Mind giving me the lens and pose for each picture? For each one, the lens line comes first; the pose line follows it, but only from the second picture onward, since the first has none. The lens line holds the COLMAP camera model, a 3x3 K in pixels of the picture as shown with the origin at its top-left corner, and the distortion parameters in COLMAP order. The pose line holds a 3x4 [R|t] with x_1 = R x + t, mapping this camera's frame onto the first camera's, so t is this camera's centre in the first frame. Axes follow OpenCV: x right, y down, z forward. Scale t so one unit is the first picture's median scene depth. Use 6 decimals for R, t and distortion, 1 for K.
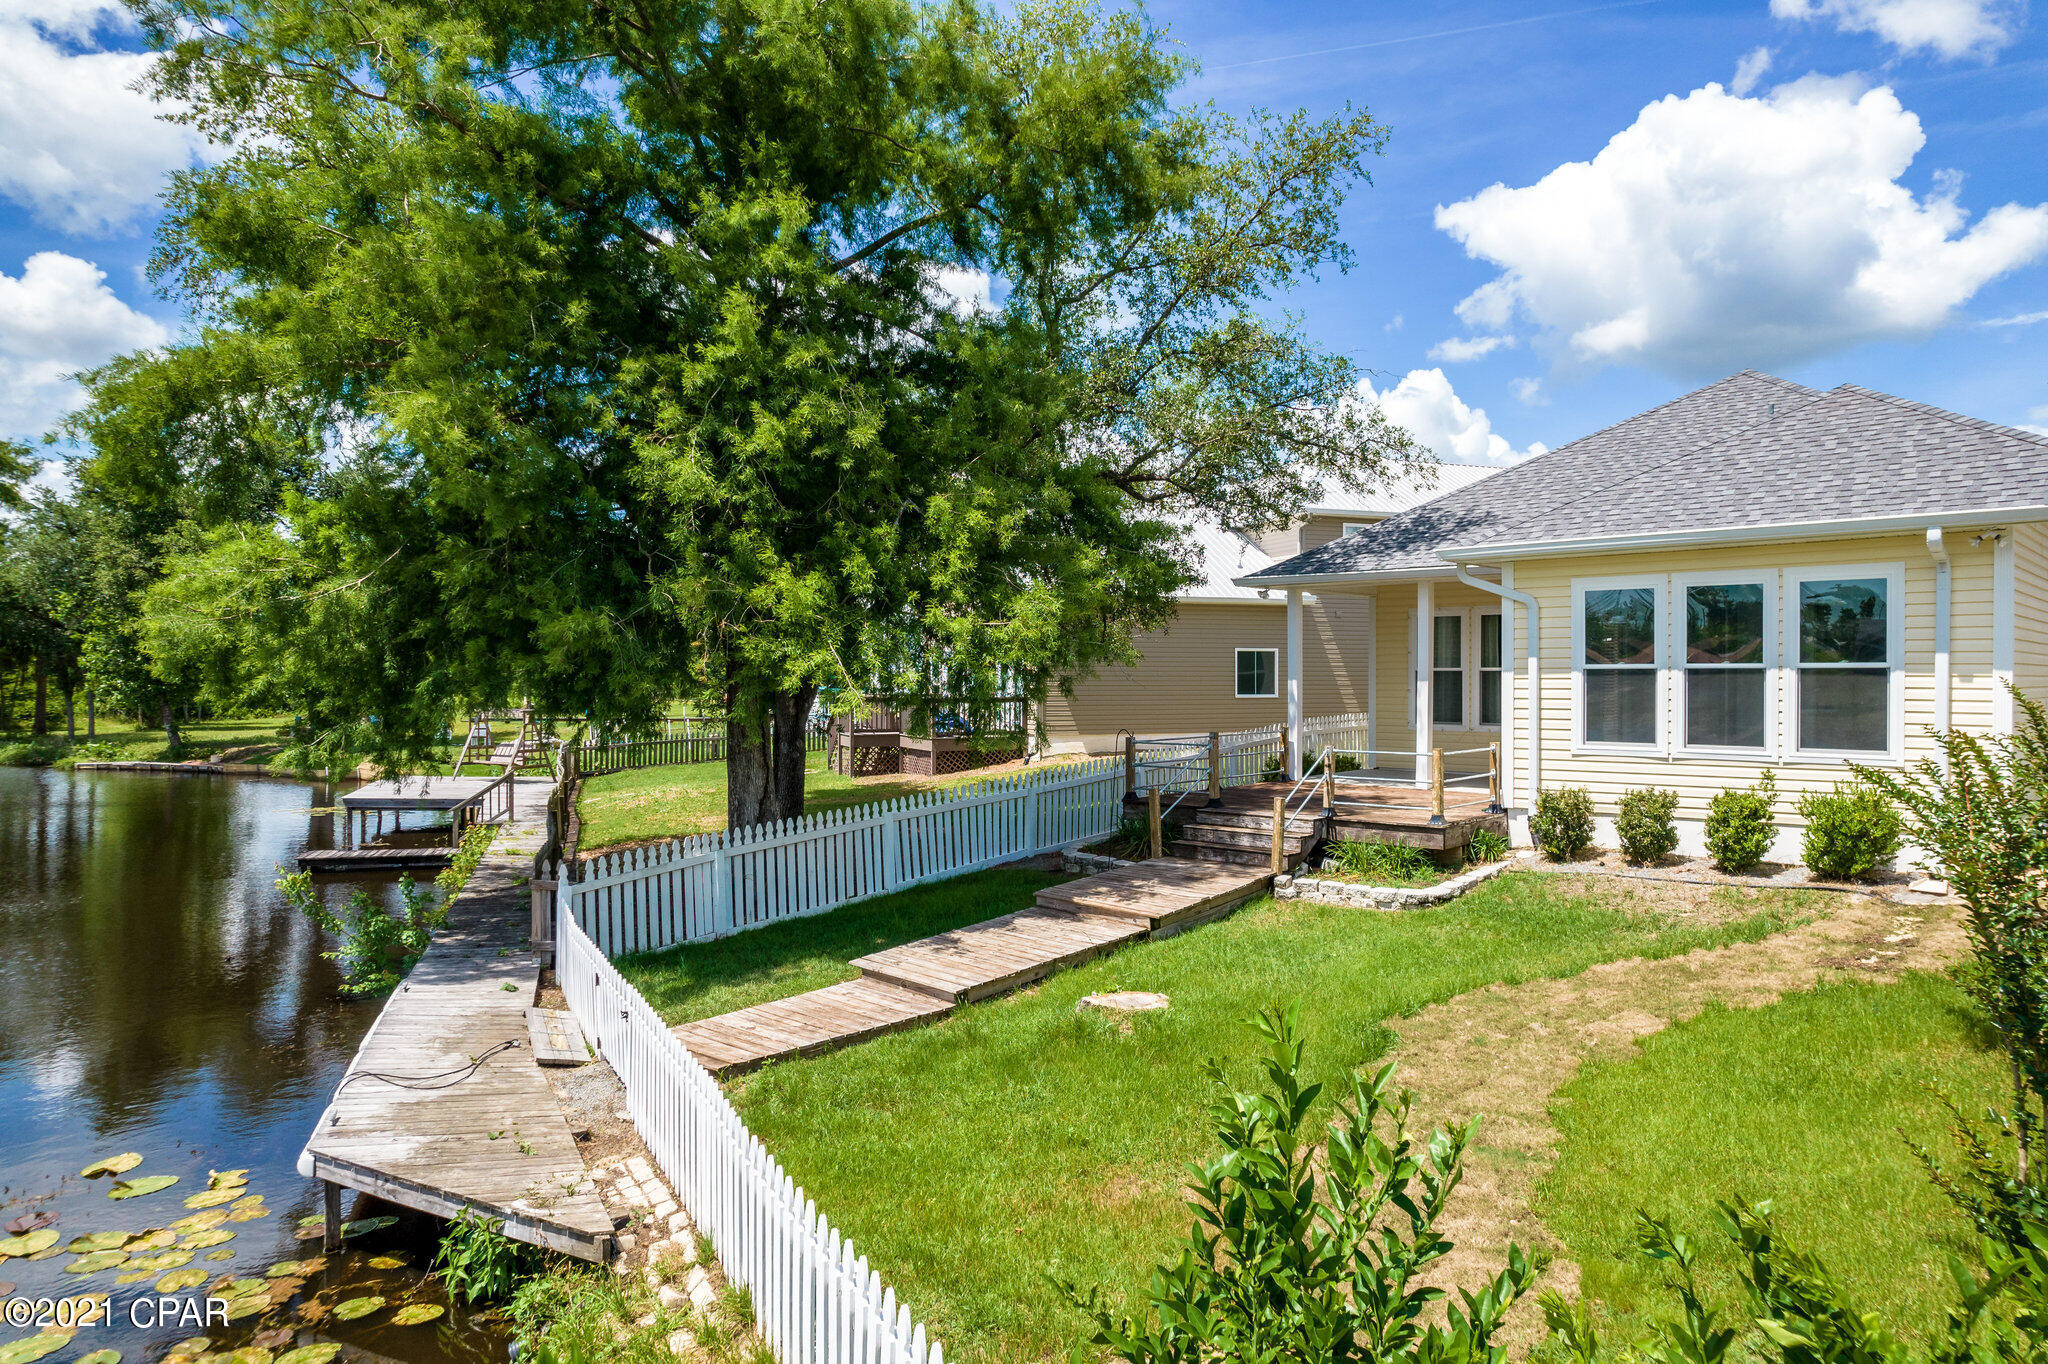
lens RADIAL K [[1305.0, 0, 1031.3], [0, 1305.0, 681.2], [0, 0, 1]] dist [-0.056585, 0.054384]
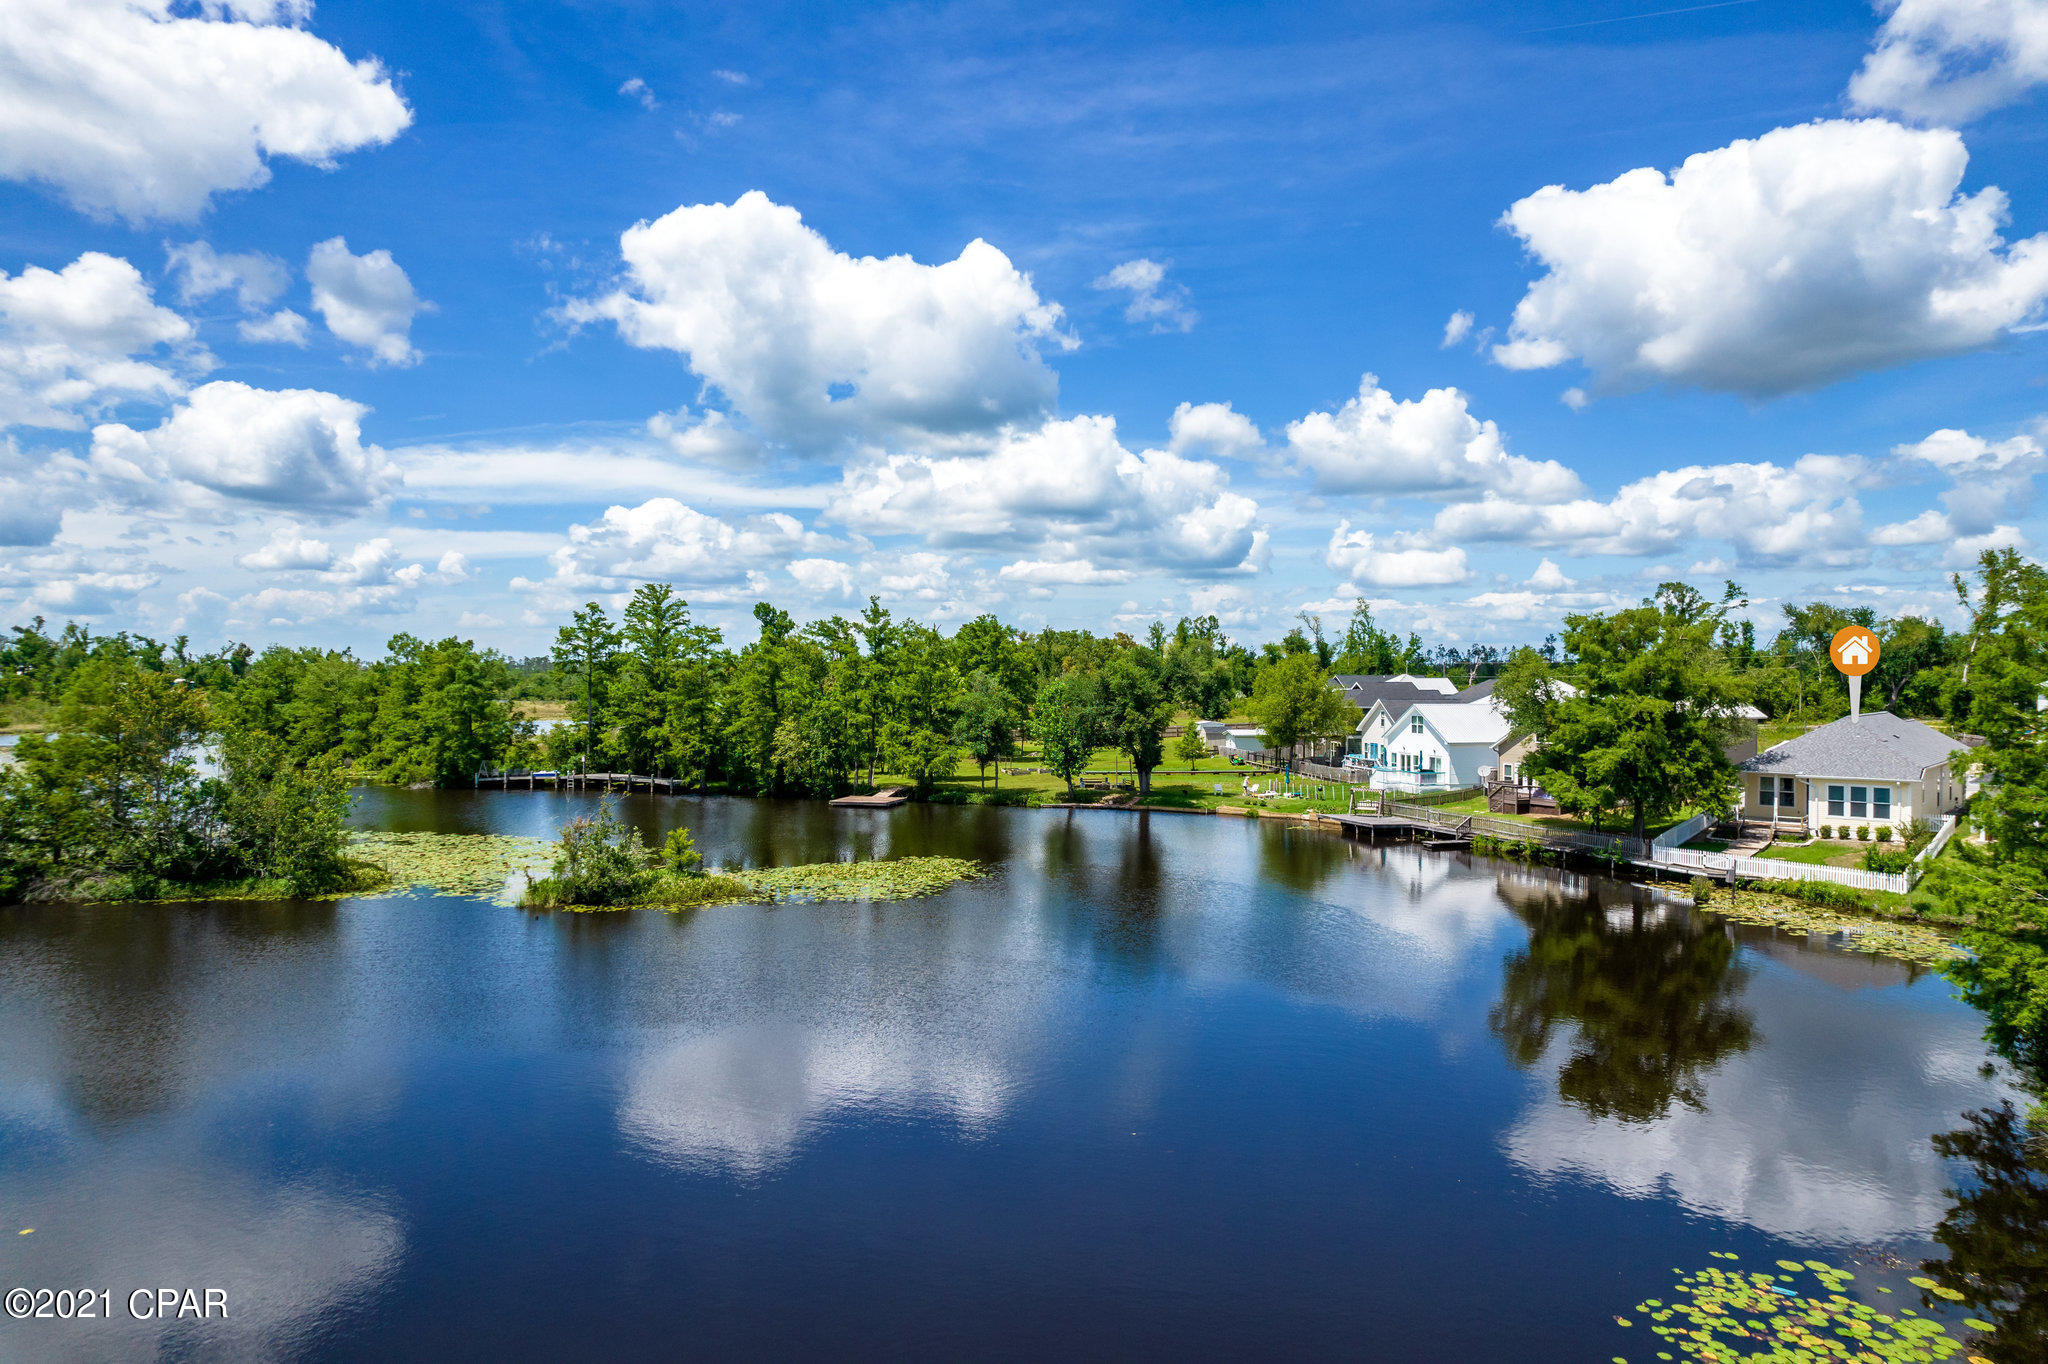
lens RADIAL K [[1305.0, 0, 1031.3], [0, 1305.0, 681.2], [0, 0, 1]] dist [-0.056585, 0.054384]
pose [[0.998804, 0.006174, 0.048493, -3.269511], [-0.006037, 0.999977, -0.002972, -0.494484], [-0.048510, 0.002675, 0.998819, -4.318946]]
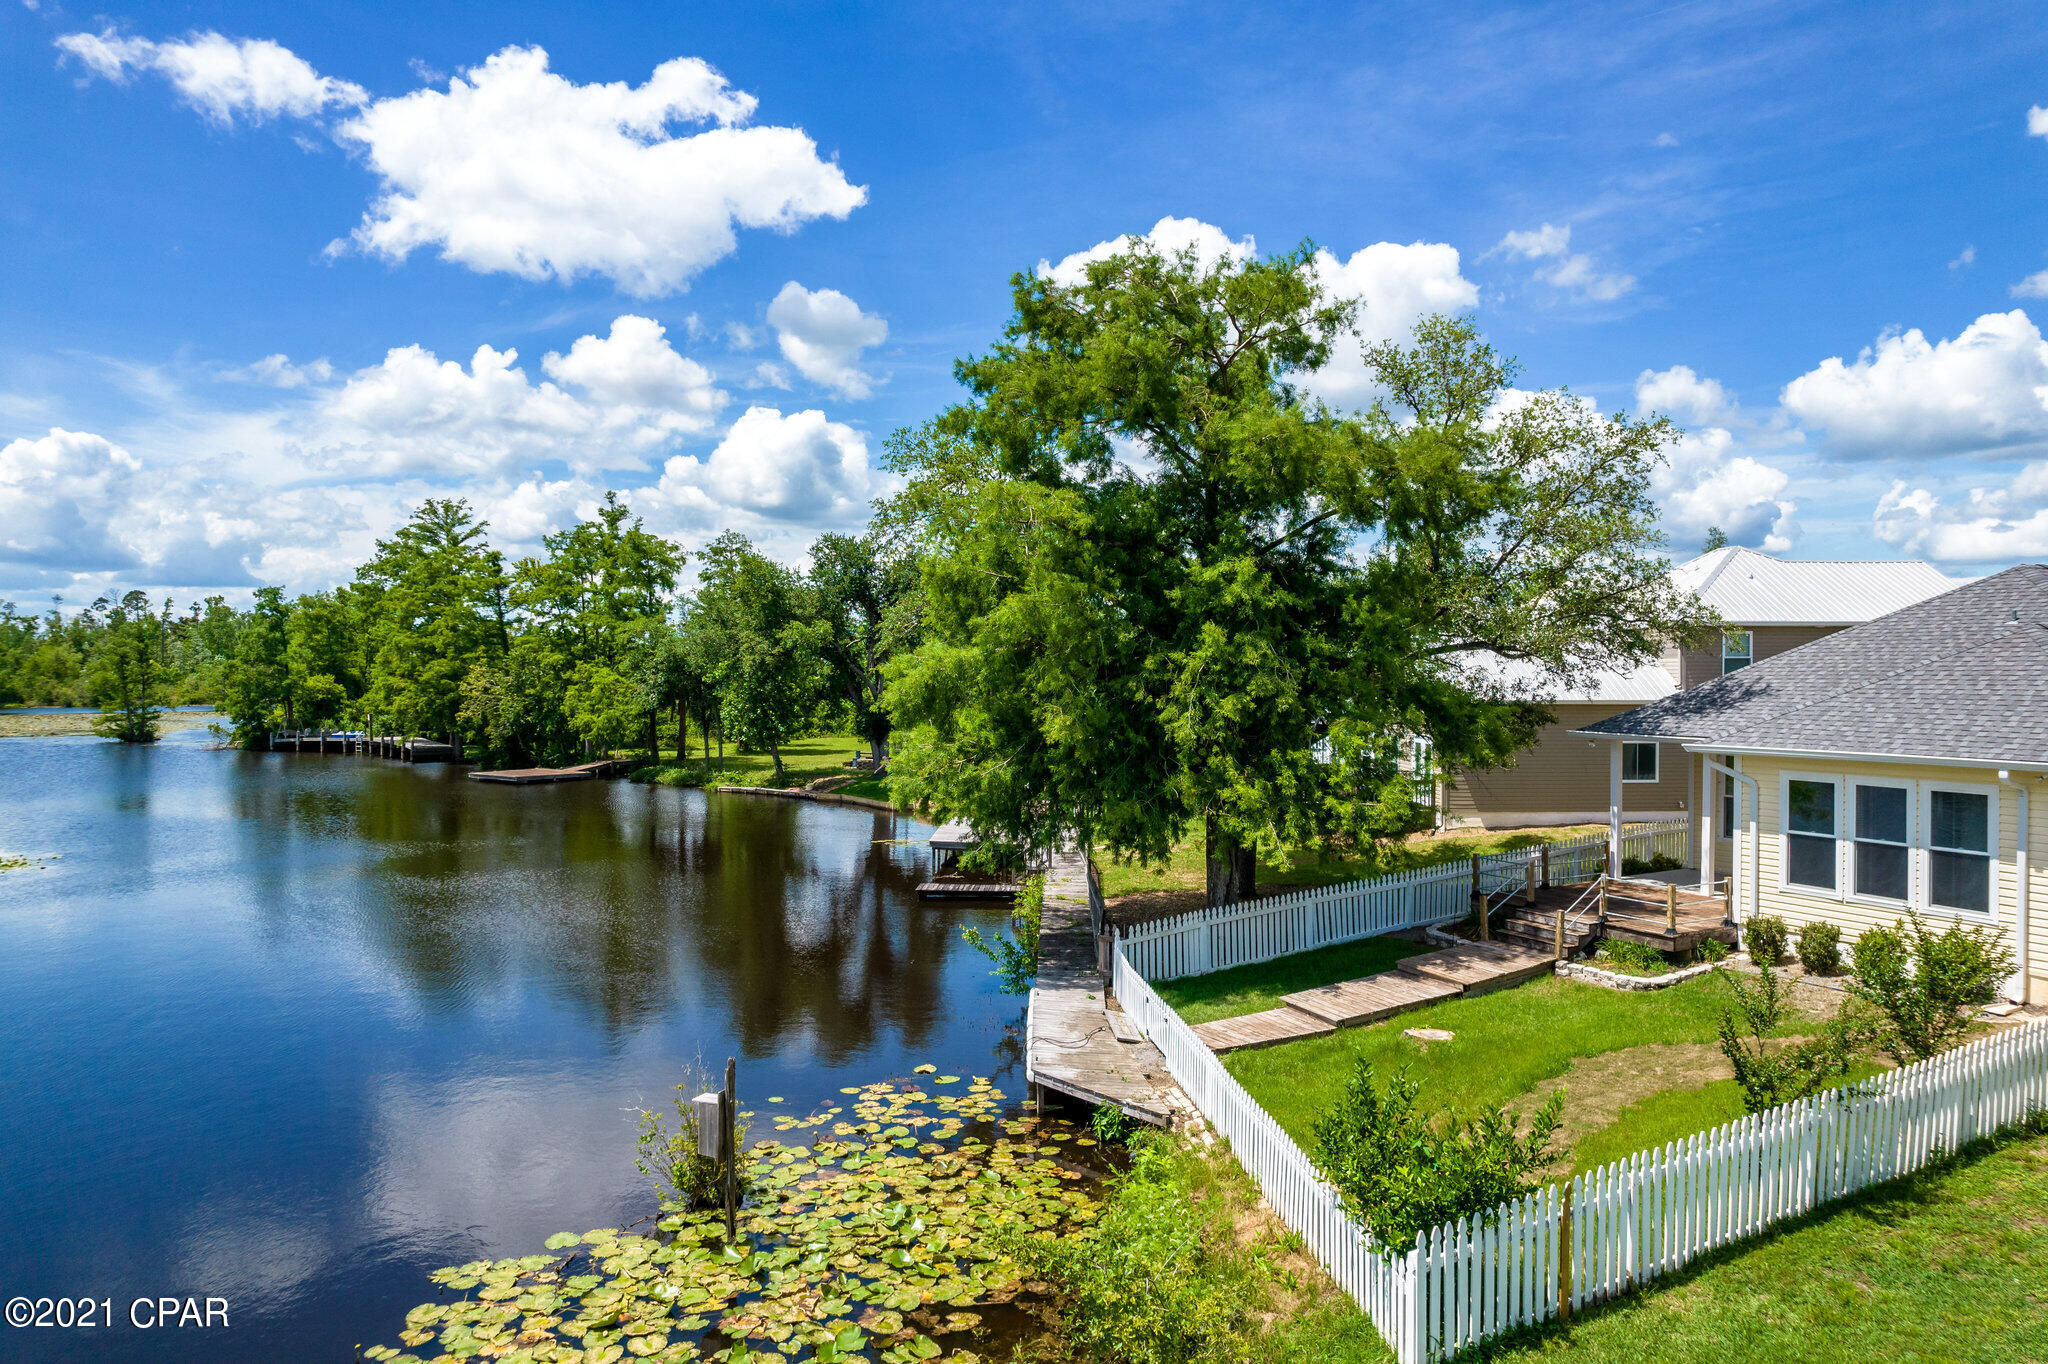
lens RADIAL K [[1274.6, 0, 1035.0], [0, 1274.6, 725.9], [0, 0, 1]] dist [-0.048110, 0.028095]
pose [[0.940502, 0.009702, -0.339650, 0.122889], [0.000500, 0.999552, 0.029936, -0.193281], [0.339788, -0.028325, 0.940075, -0.681656]]
